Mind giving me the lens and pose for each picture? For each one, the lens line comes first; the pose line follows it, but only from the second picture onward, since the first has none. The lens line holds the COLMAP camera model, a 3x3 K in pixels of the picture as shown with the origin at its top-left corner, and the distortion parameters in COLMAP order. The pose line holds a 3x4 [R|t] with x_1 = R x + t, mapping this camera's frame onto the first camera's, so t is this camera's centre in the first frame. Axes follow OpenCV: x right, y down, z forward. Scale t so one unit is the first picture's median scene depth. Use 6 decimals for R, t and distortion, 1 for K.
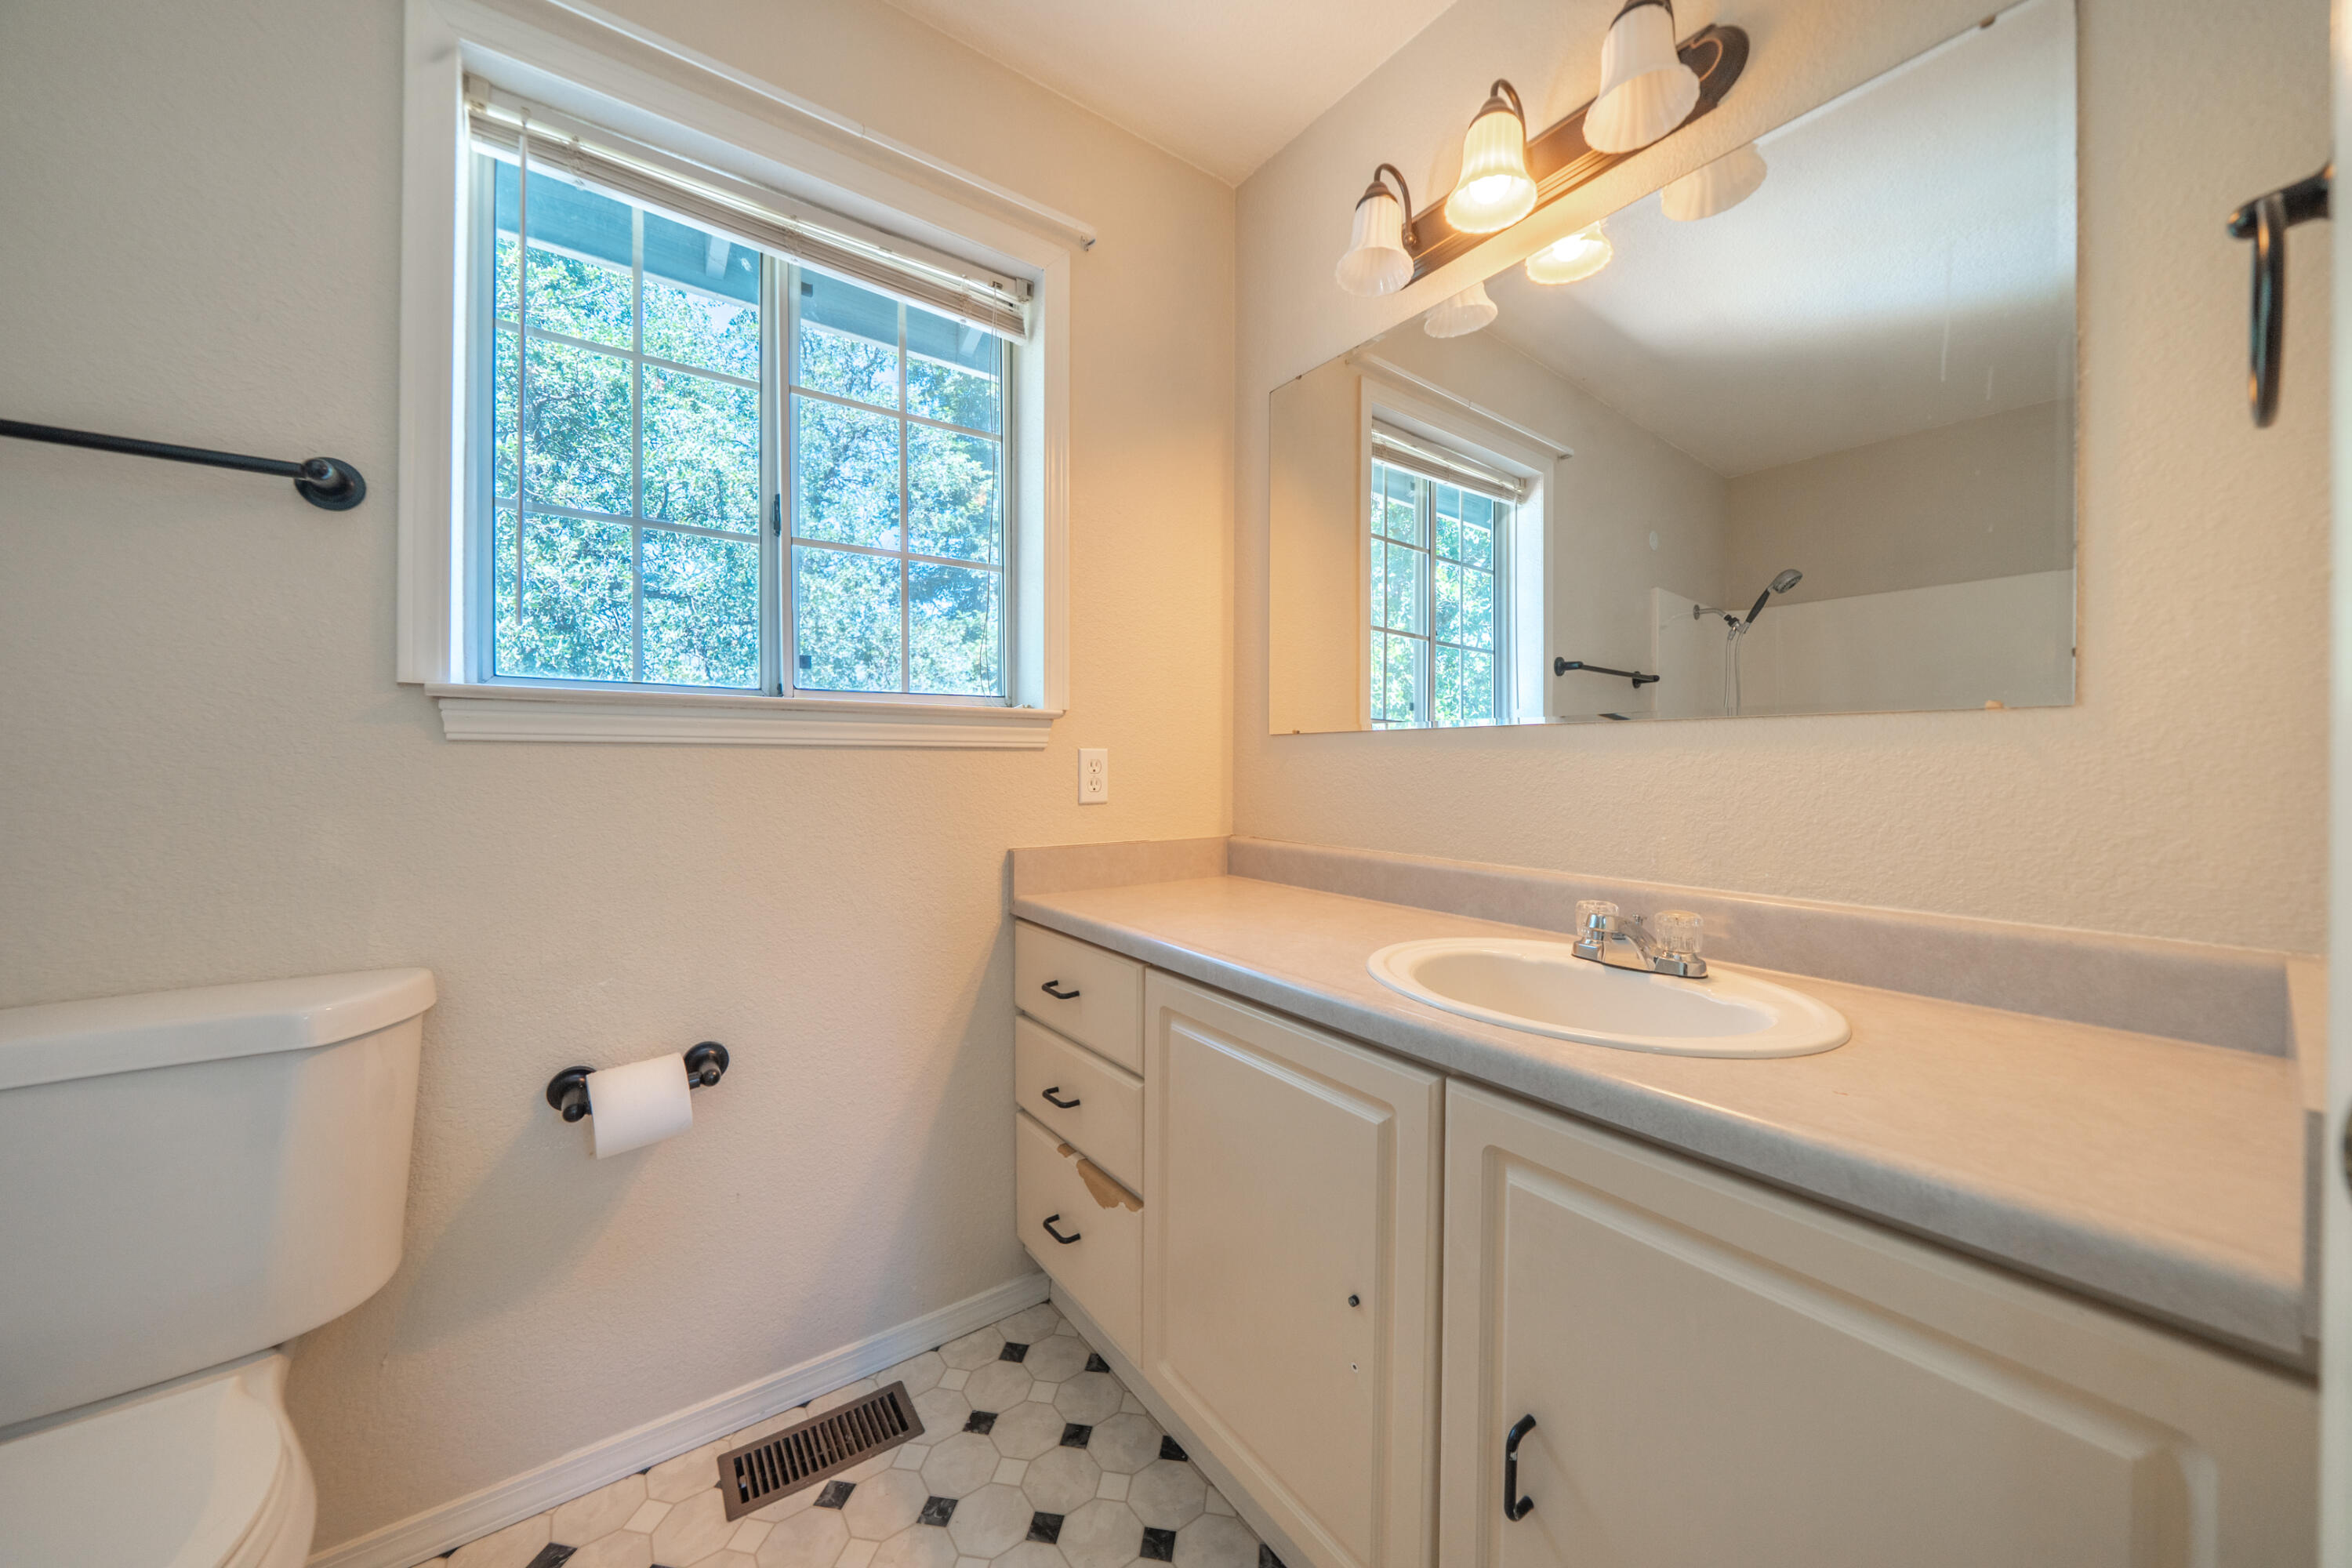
lens RADIAL K [[803.8, 0, 1173.6], [0, 803.8, 763.6], [0, 0, 1]] dist [-0.009739, 0.000429]
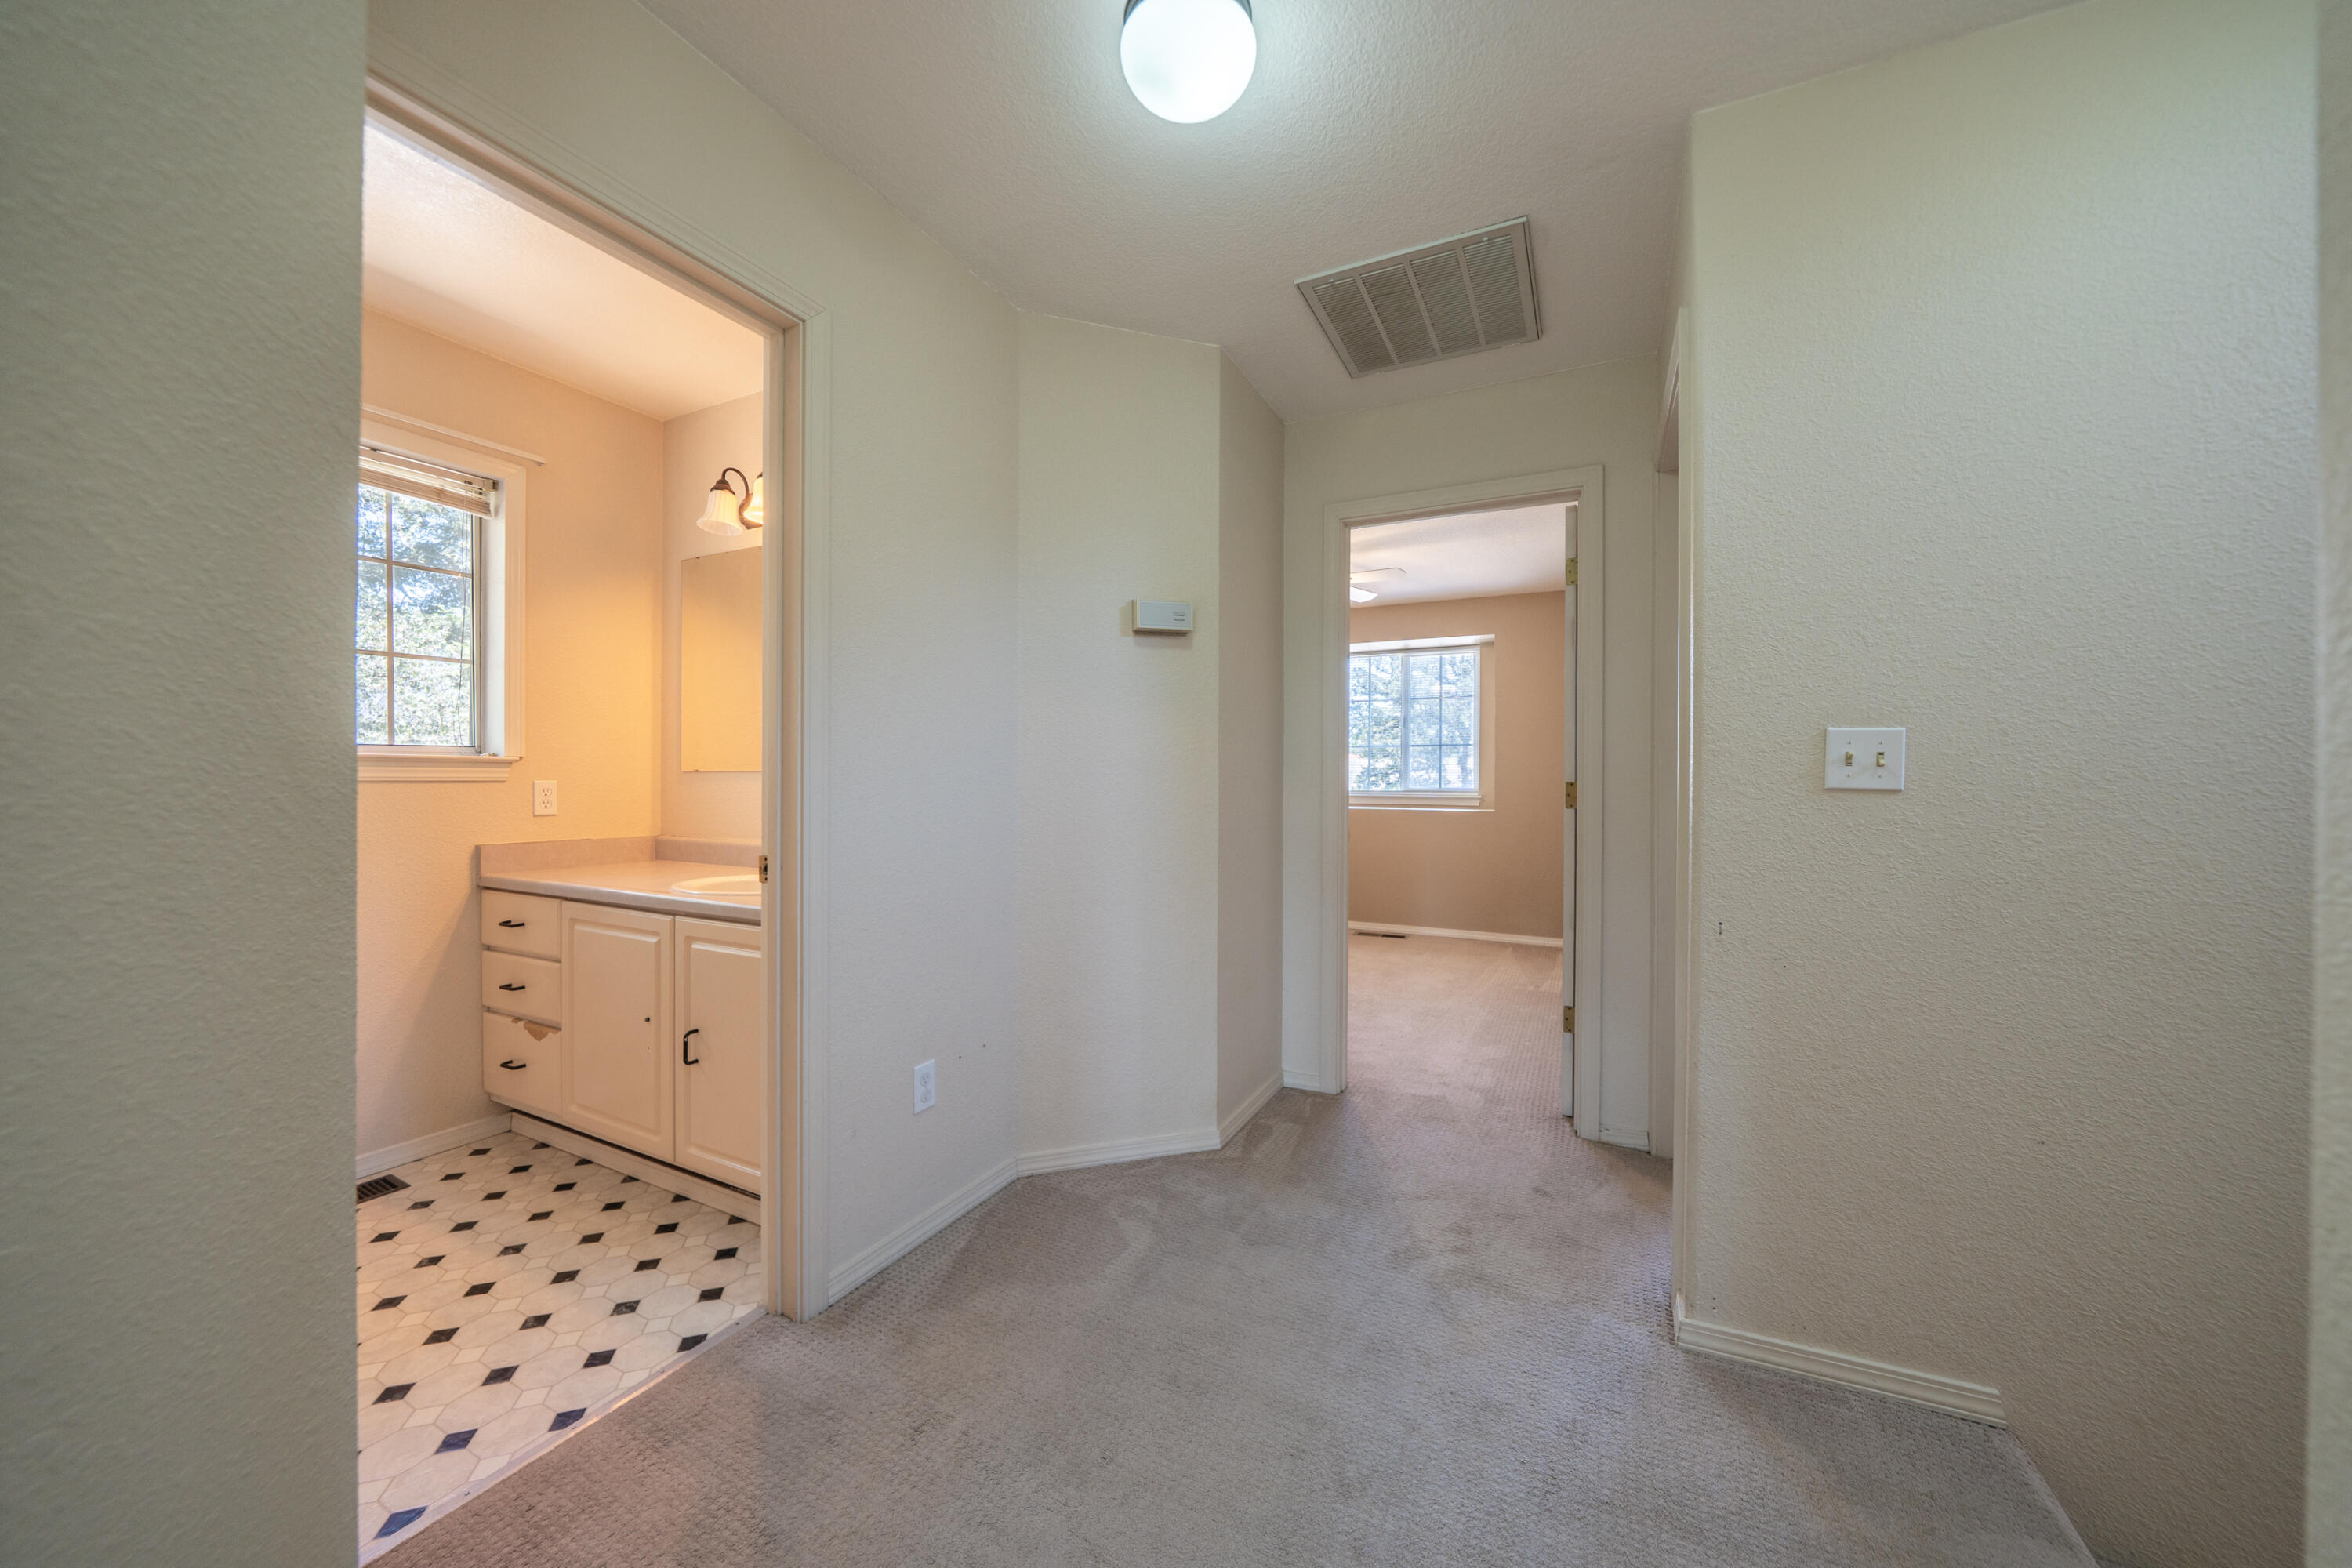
lens RADIAL K [[823.0, 0, 1171.6], [0, 823.0, 777.6], [0, 0, 1]] dist [-0.010563, -0.000052]
pose [[0.892259, 0.000023, 0.451525, 0.292050], [-0.000018, 1.000000, -0.000015, -0.026814], [-0.451525, 0.000005, 0.892259, -1.058474]]
